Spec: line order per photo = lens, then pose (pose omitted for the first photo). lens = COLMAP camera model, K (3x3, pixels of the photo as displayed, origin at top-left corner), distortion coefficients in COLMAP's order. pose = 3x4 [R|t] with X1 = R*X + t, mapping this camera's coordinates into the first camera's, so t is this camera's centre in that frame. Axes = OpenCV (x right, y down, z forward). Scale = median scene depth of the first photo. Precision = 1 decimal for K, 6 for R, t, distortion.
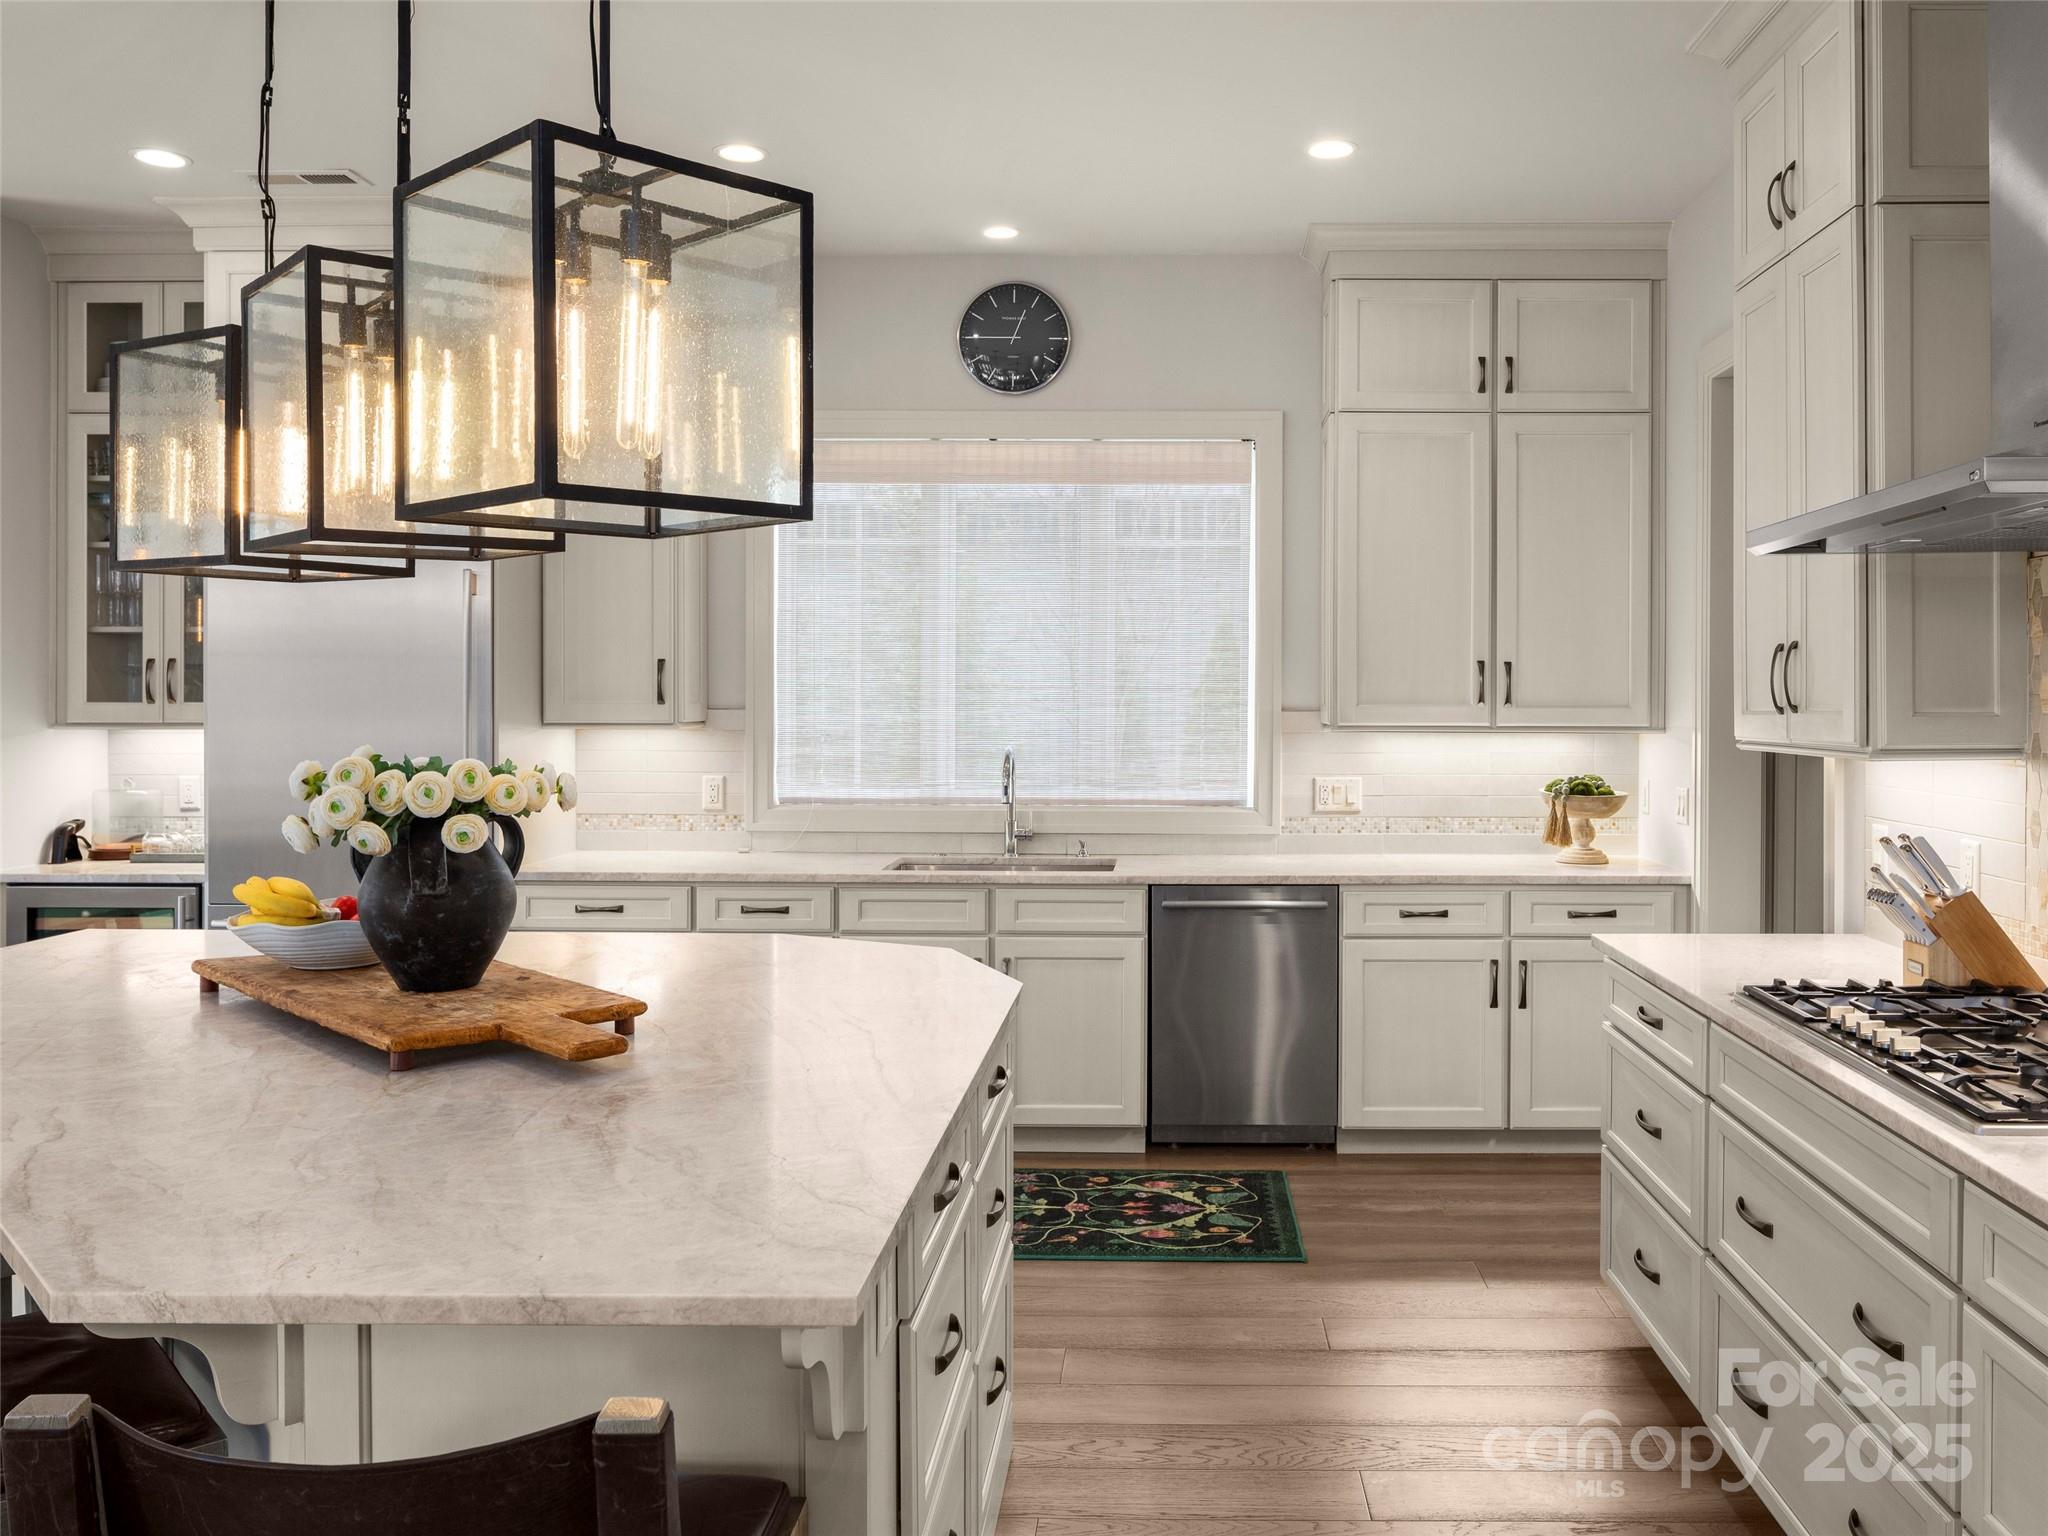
lens RADIAL K [[1604.1, 0, 1024.0], [0, 1604.1, 741.1], [0, 0, 1]] dist [-0.089142, -0.000627]
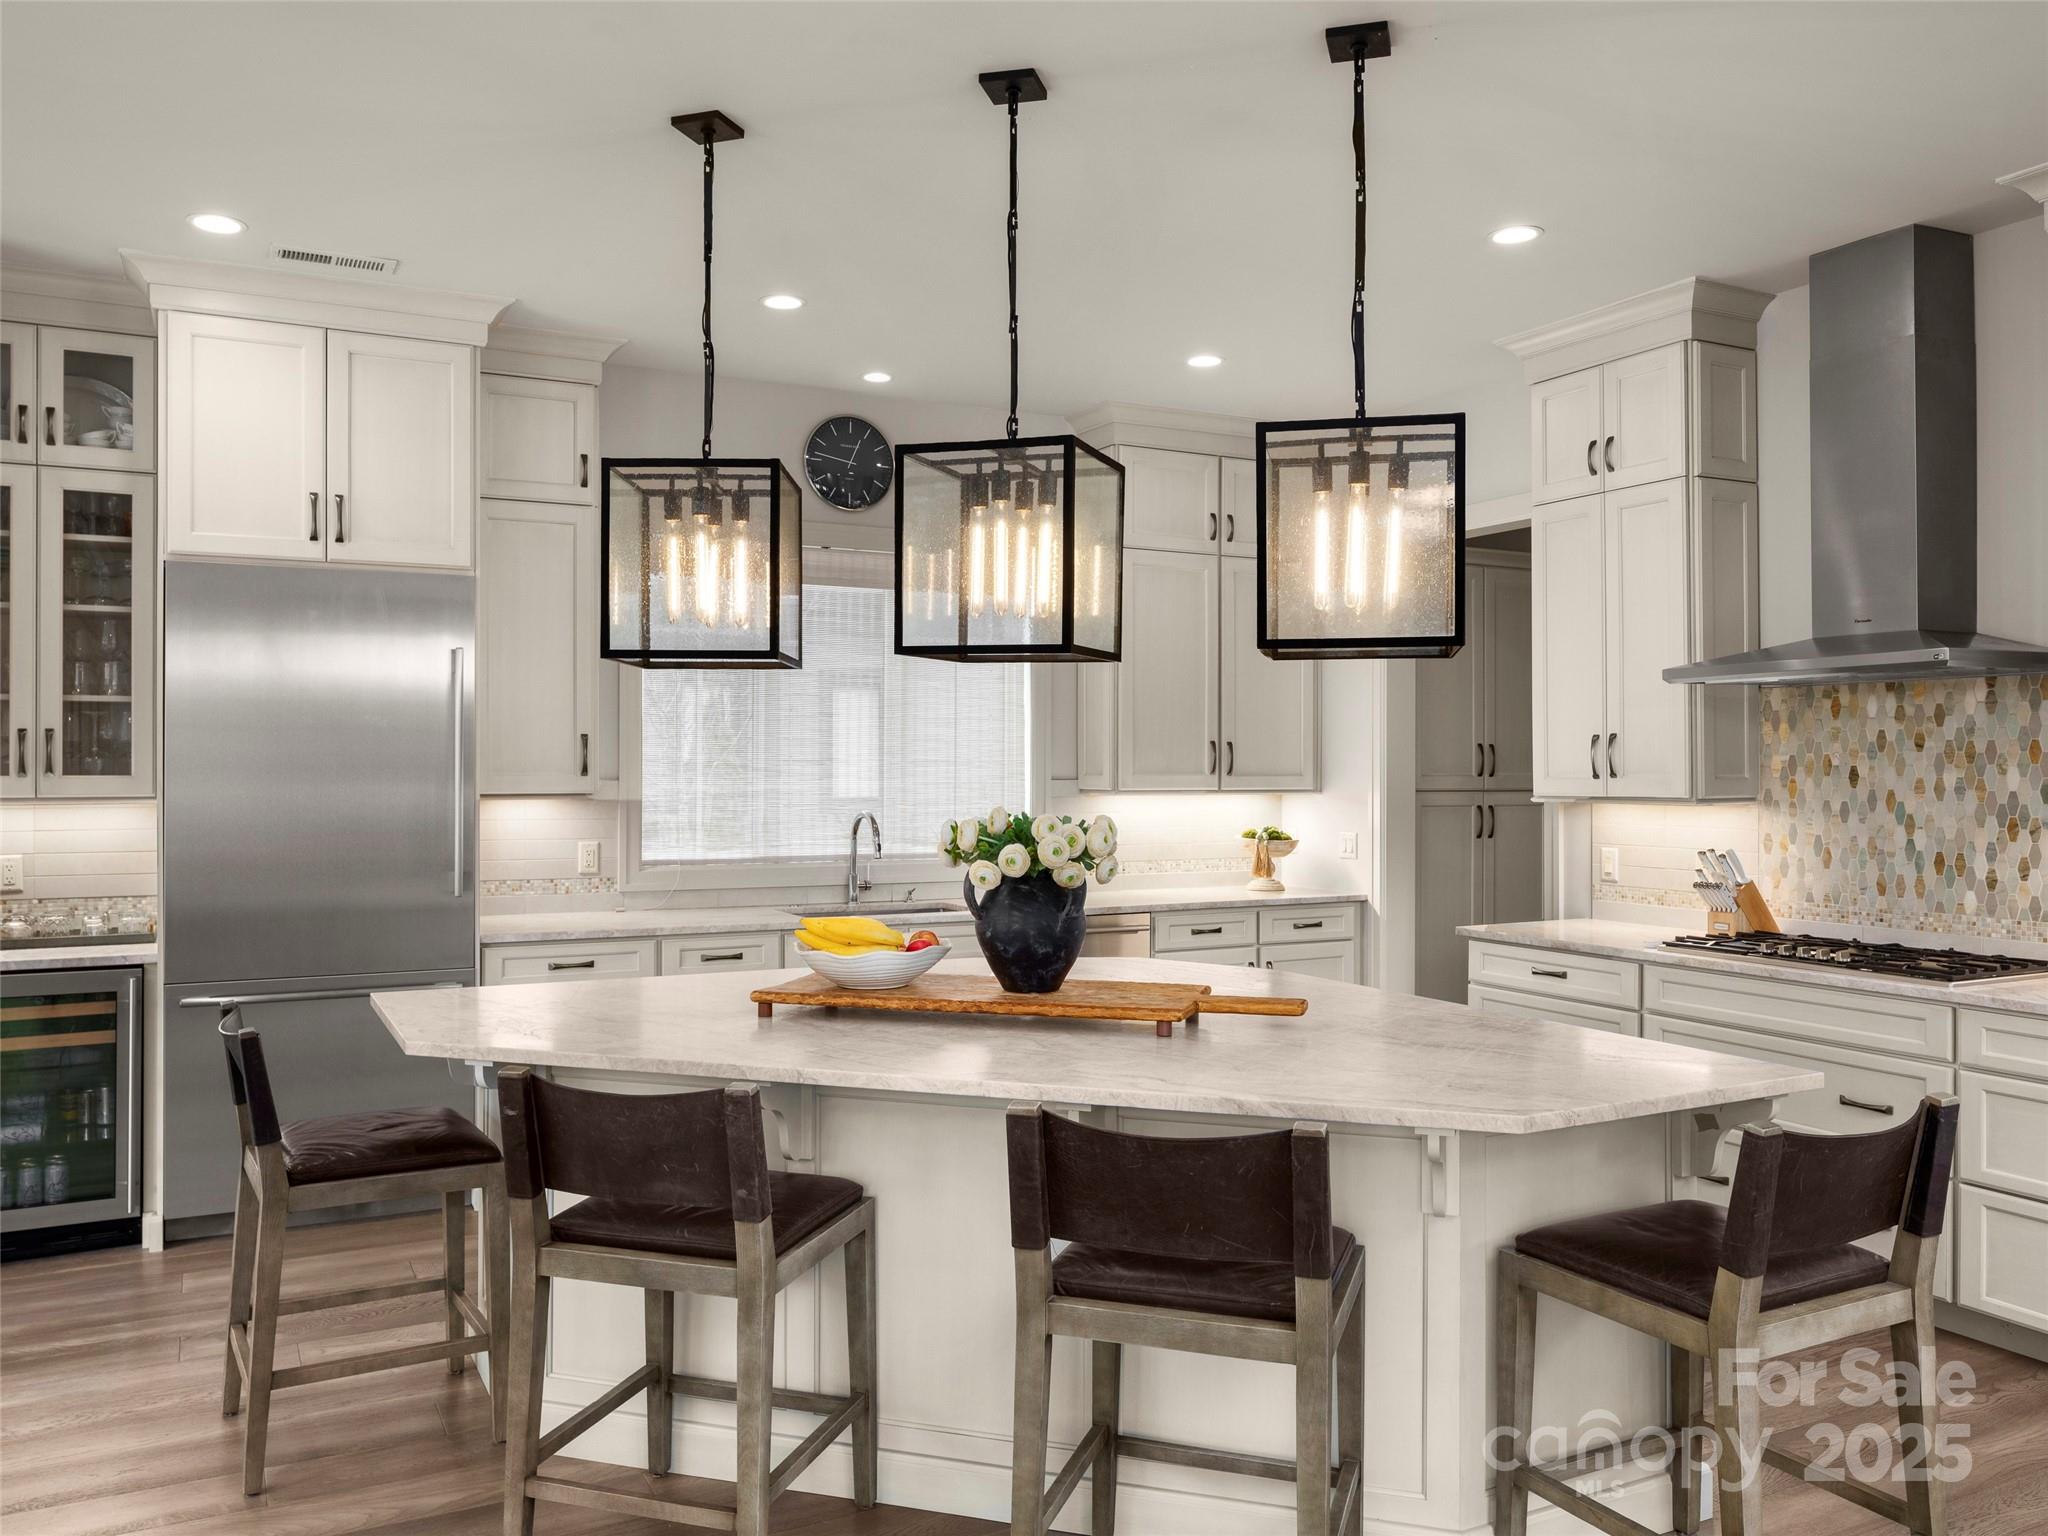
lens RADIAL K [[1559.6, 0, 1024.0], [0, 1559.6, 768.0], [0, 0, 1]] dist [-0.109217, -0.002367]
pose [[0.873812, -0.001715, 0.486260, -0.476850], [0.012812, 0.999728, -0.019499, -0.004356], [-0.486095, 0.023268, 0.873596, -0.059783]]
